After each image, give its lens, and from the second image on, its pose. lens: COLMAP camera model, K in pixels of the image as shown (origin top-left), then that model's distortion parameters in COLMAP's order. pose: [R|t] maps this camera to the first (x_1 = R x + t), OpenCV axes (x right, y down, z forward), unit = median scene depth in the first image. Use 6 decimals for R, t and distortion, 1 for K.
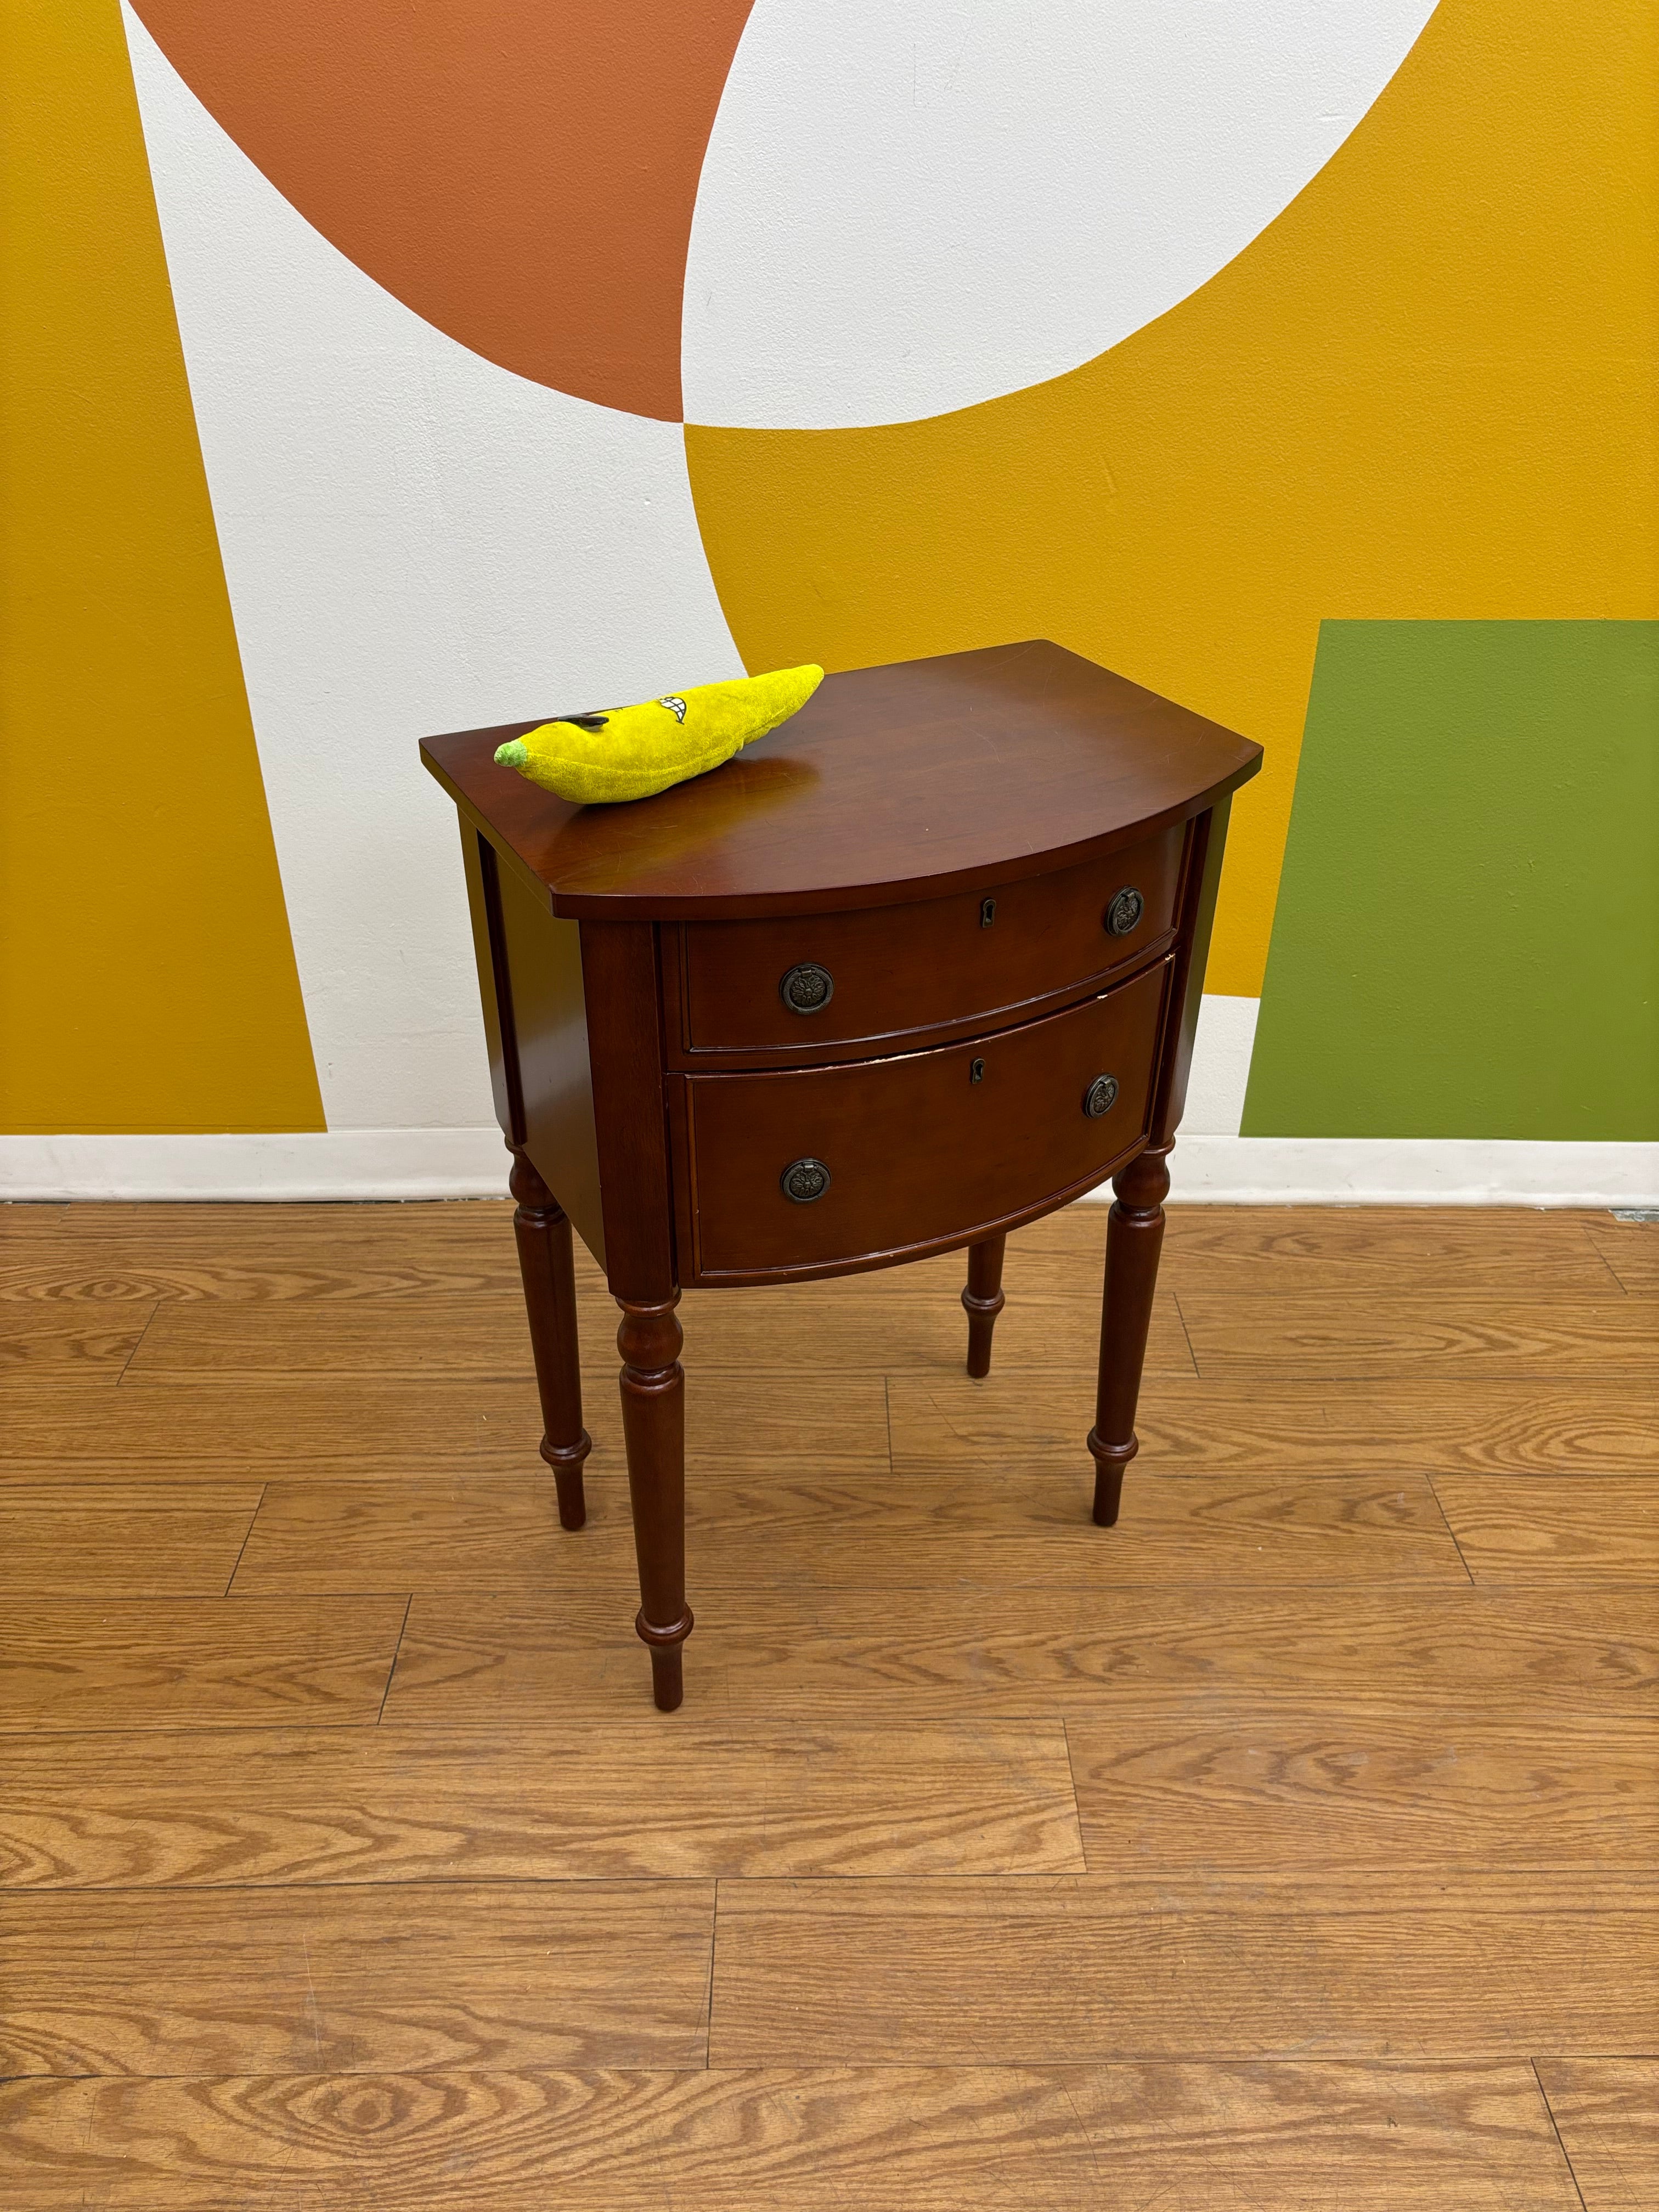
lens RADIAL K [[1697.5, 0, 841.4], [0, 1697.5, 1108.4], [0, 0, 1]] dist [0.027171, -0.036081]
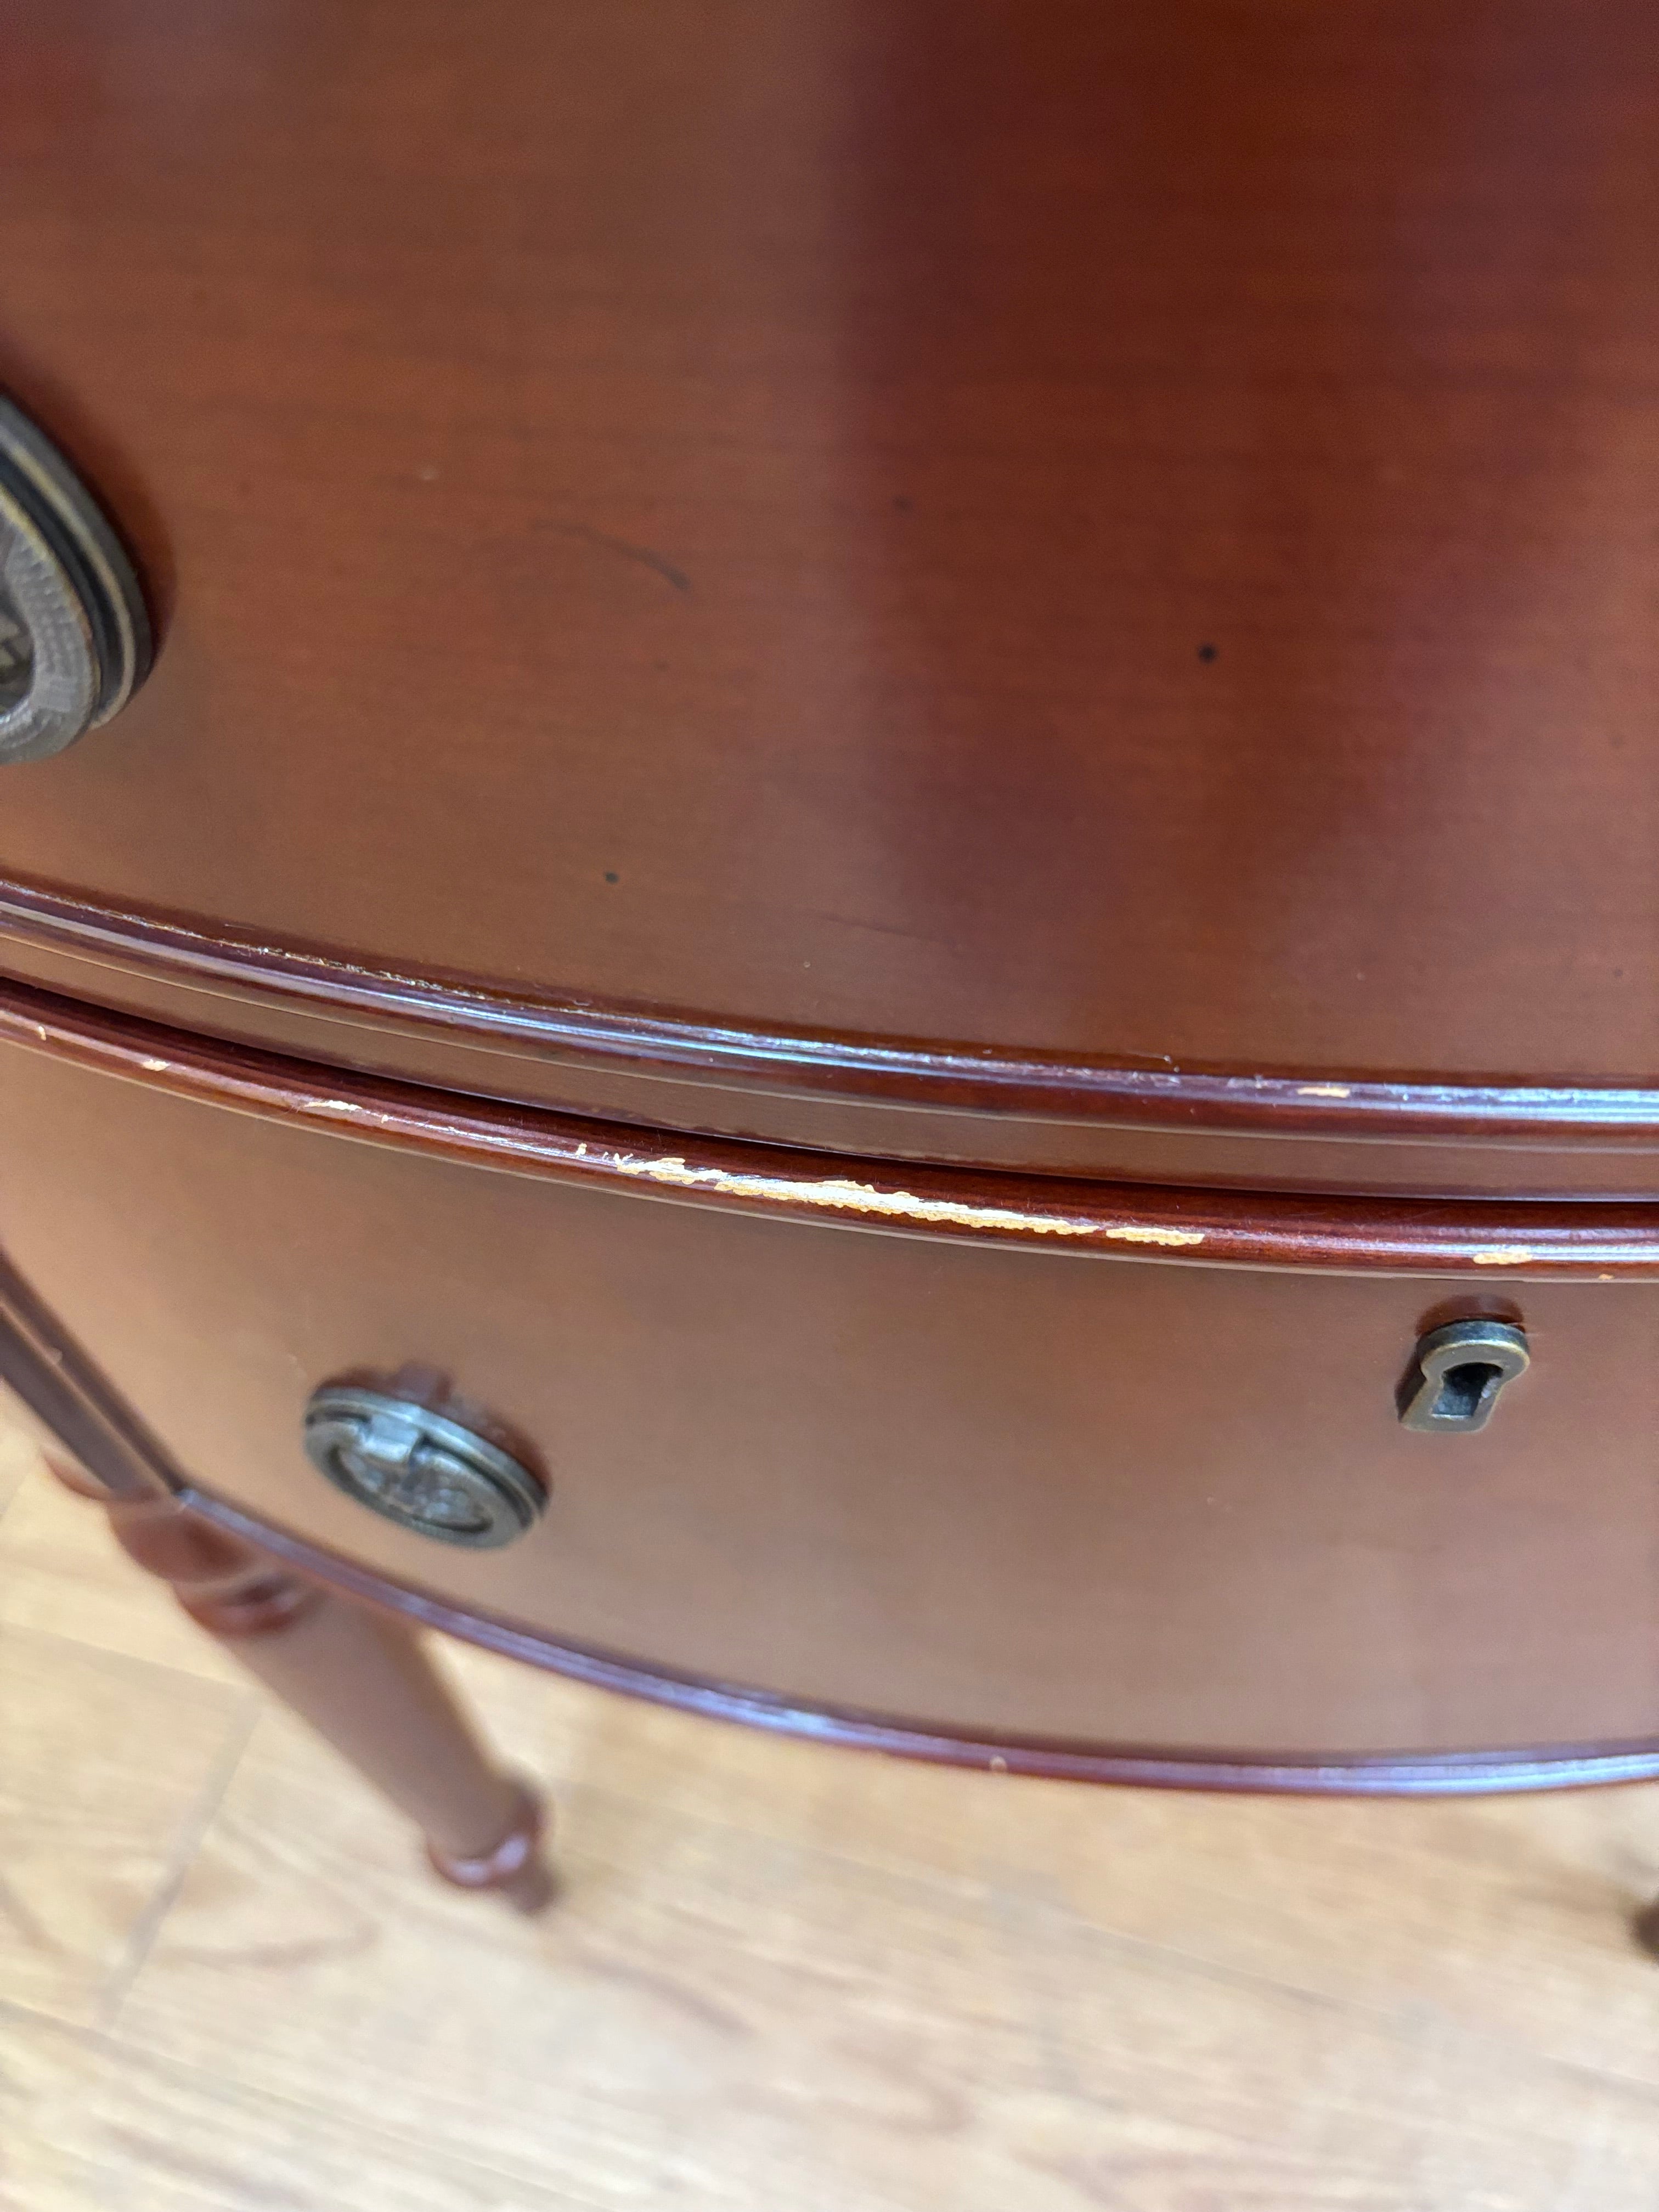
lens RADIAL K [[1753.2, 0, 823.0], [0, 1753.2, 1117.6], [0, 0, 1]] dist [-0.018027, -0.016115]
pose [[0.953603, 0.193501, -0.230647, -0.013203], [-0.096243, 0.921830, 0.375455, -0.076178], [0.285269, -0.335837, 0.897683, 0.664117]]
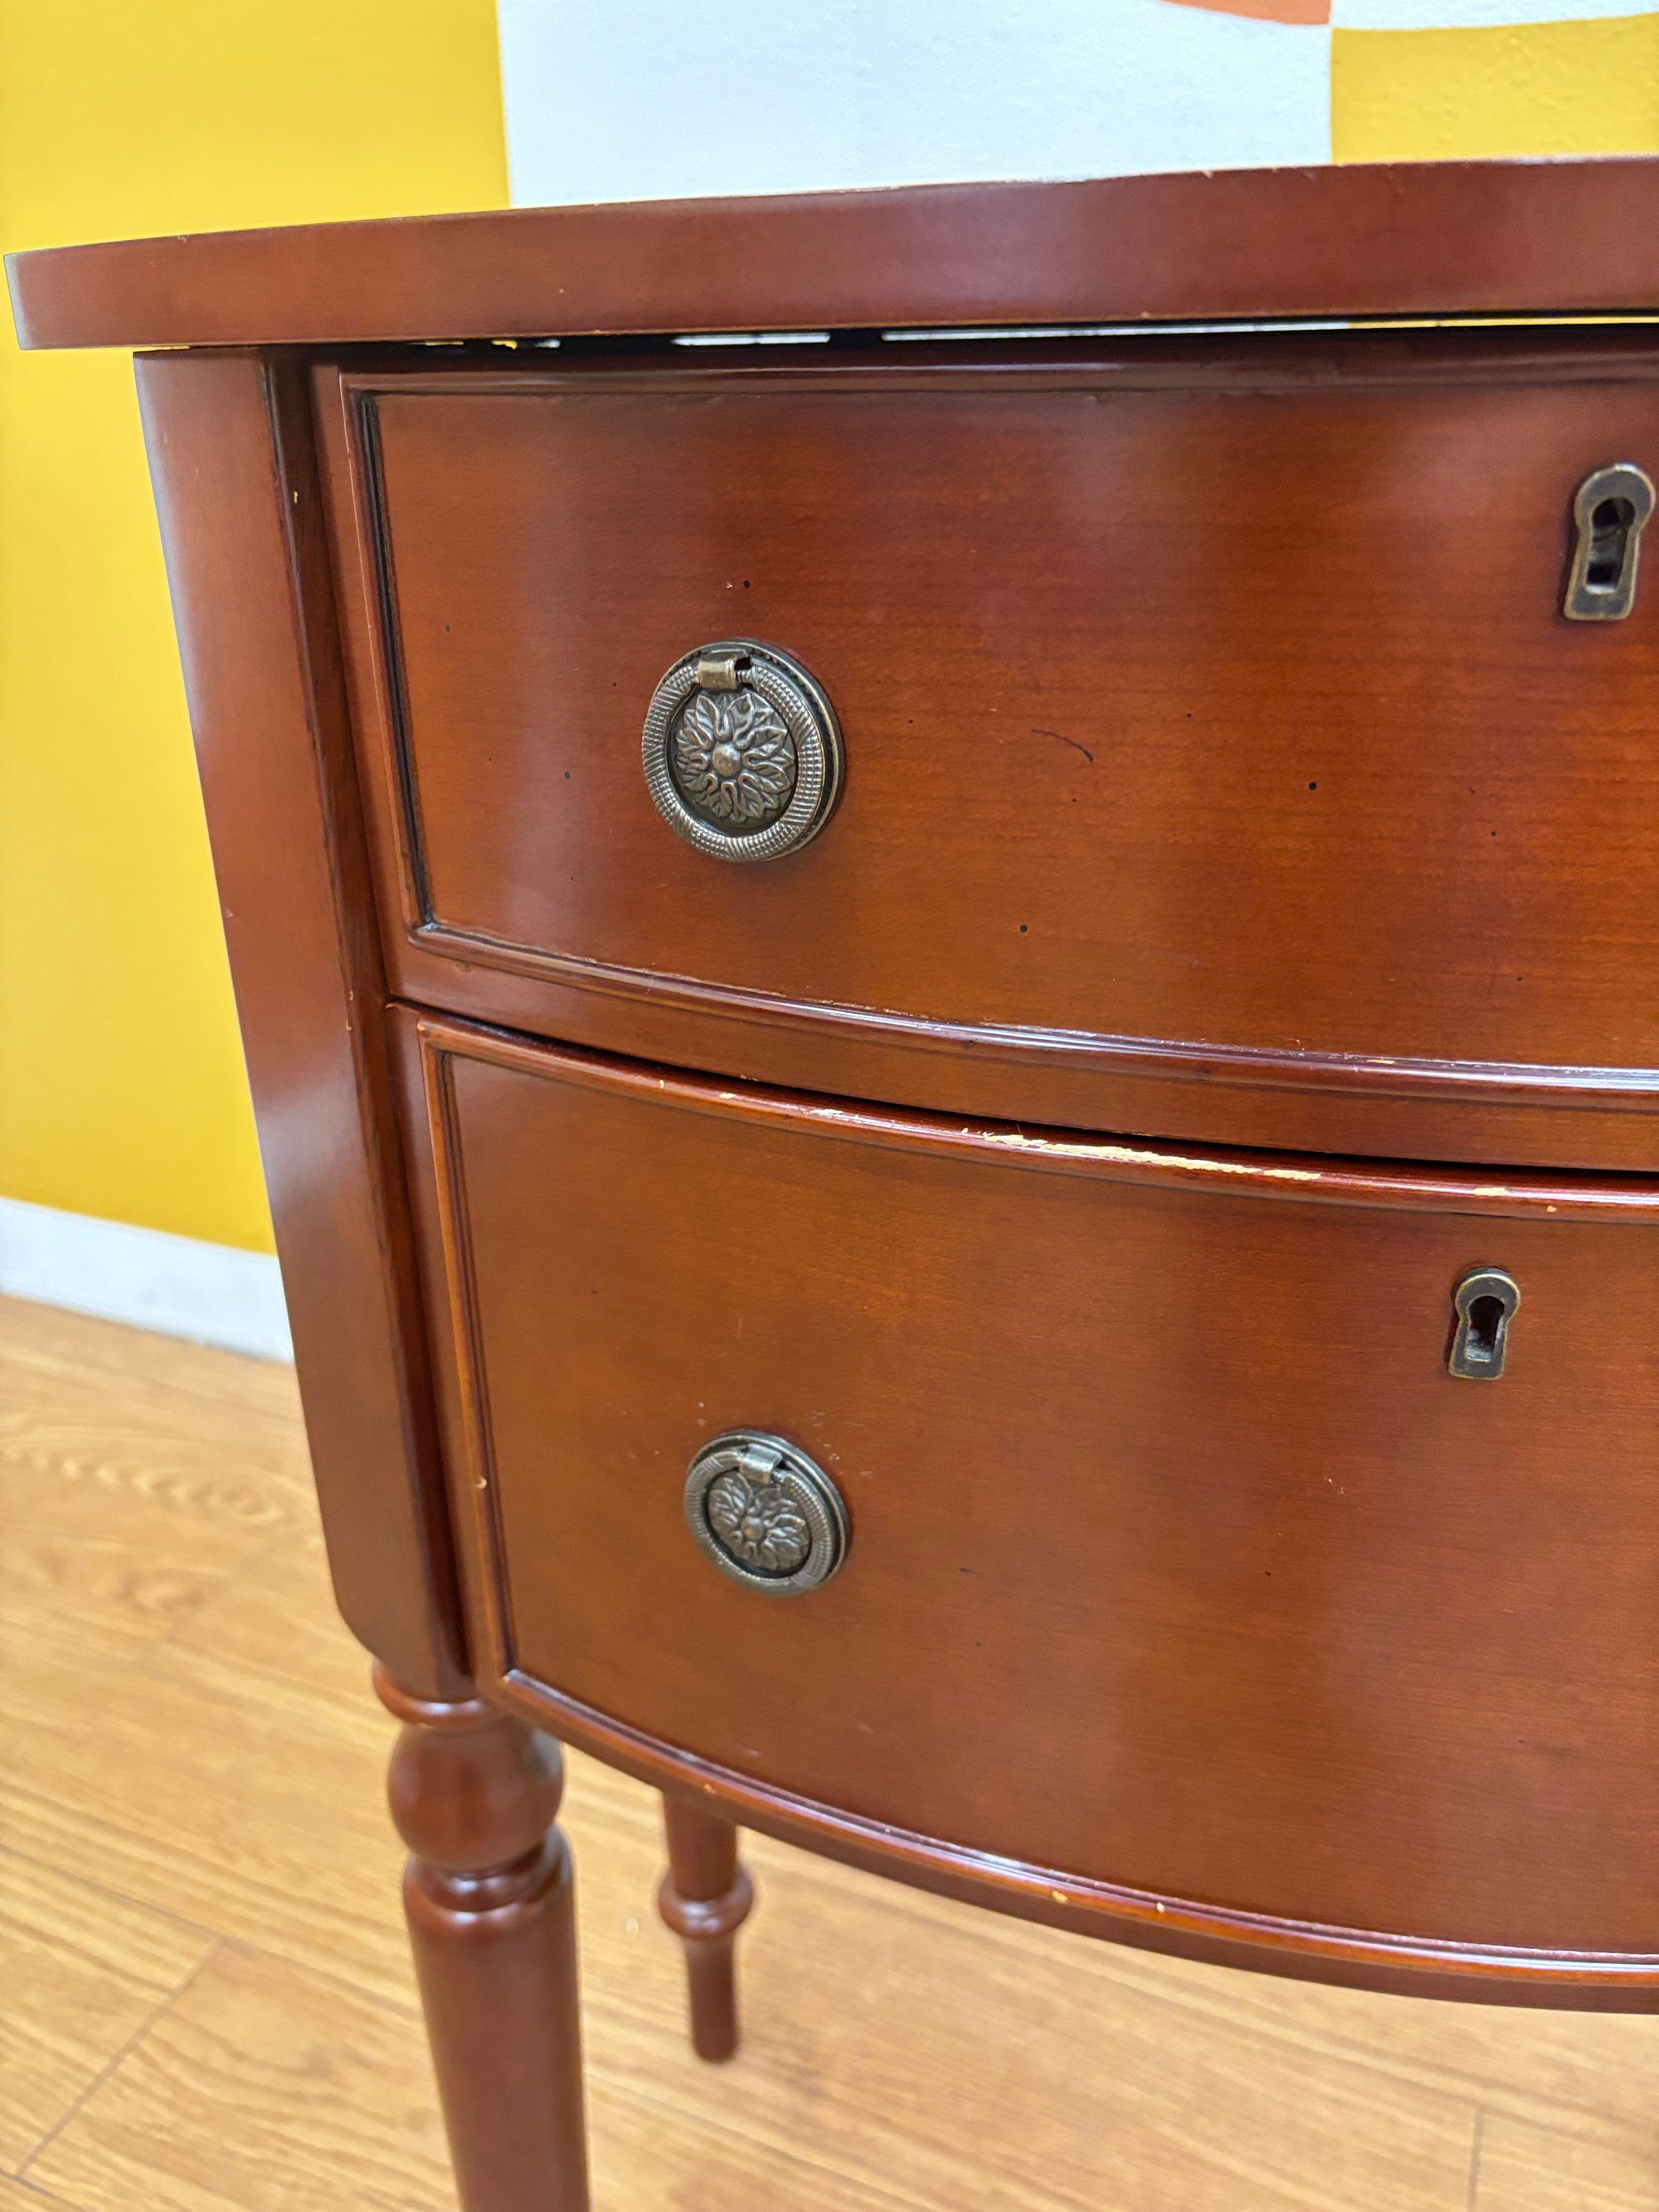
lens RADIAL K [[1703.0, 0, 813.3], [0, 1703.0, 1098.7], [0, 0, 1]] dist [0.038915, -0.056994]
pose [[0.912474, 0.135059, -0.386200, 0.005361], [-0.194459, 0.973672, -0.118944, -0.010452], [0.359967, 0.183634, 0.914714, 0.575288]]
